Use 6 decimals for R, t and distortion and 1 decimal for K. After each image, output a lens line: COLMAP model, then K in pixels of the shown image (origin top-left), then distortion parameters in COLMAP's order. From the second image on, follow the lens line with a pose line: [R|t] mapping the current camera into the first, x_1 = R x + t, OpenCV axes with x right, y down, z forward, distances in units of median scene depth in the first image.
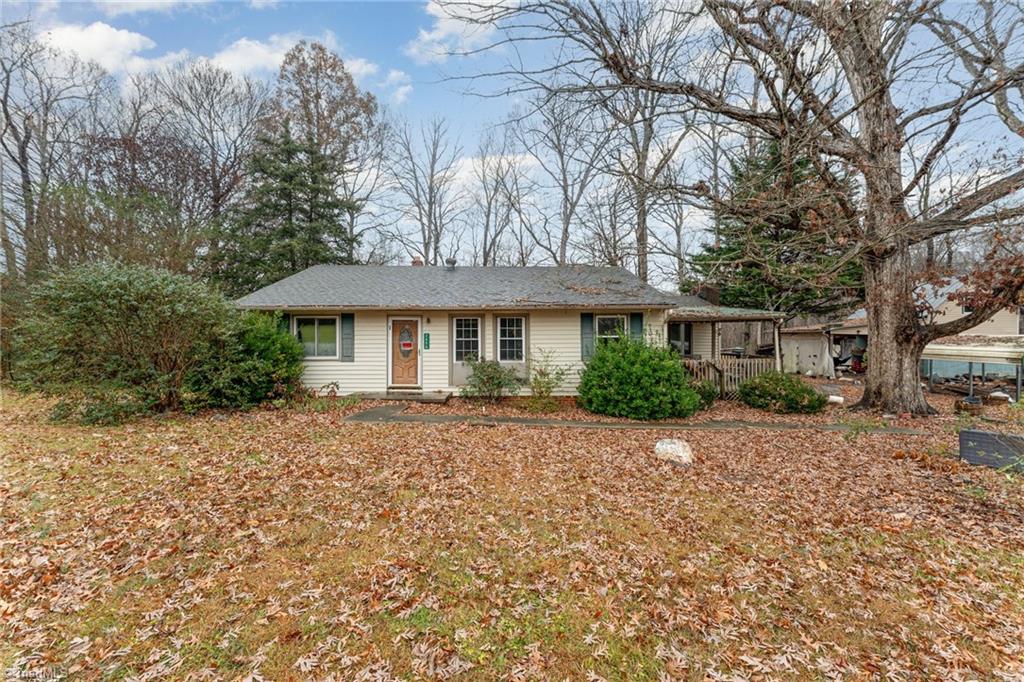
lens RADIAL K [[404.2, 0, 511.6], [0, 404.2, 337.0], [0, 0, 1]] dist [-0.000748, 0.000049]
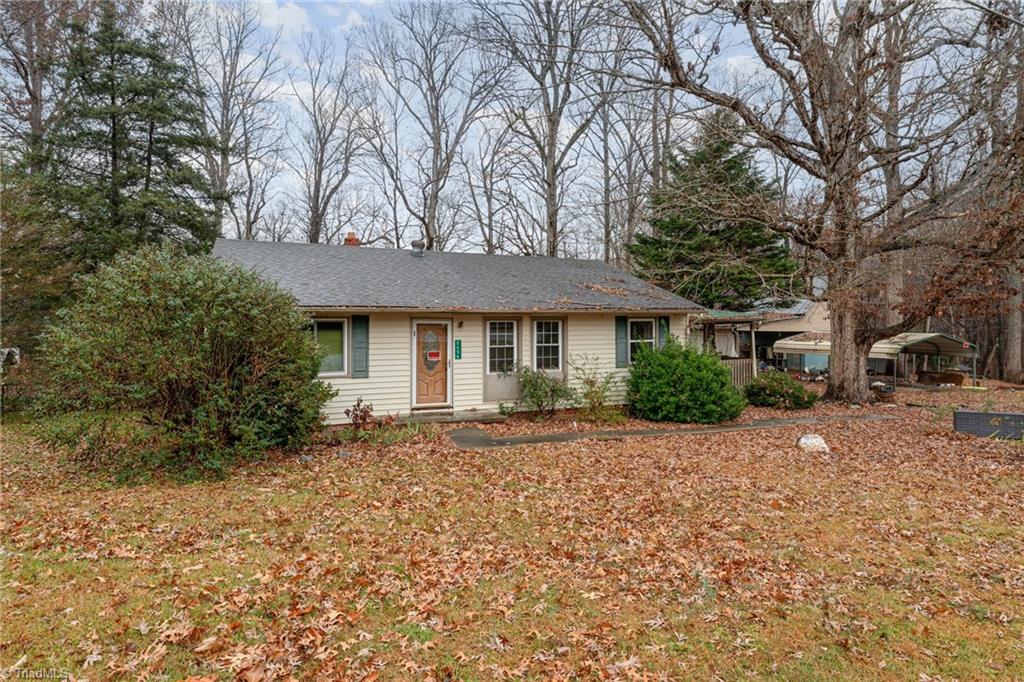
lens RADIAL K [[545.5, 0, 512.8], [0, 545.5, 337.5], [0, 0, 1]] dist [0.001069, -0.000265]
pose [[0.921062, -0.010040, 0.389286, -0.540165], [0.003891, 0.999855, 0.016581, -0.032015], [-0.389396, -0.013758, 0.920968, -0.067743]]
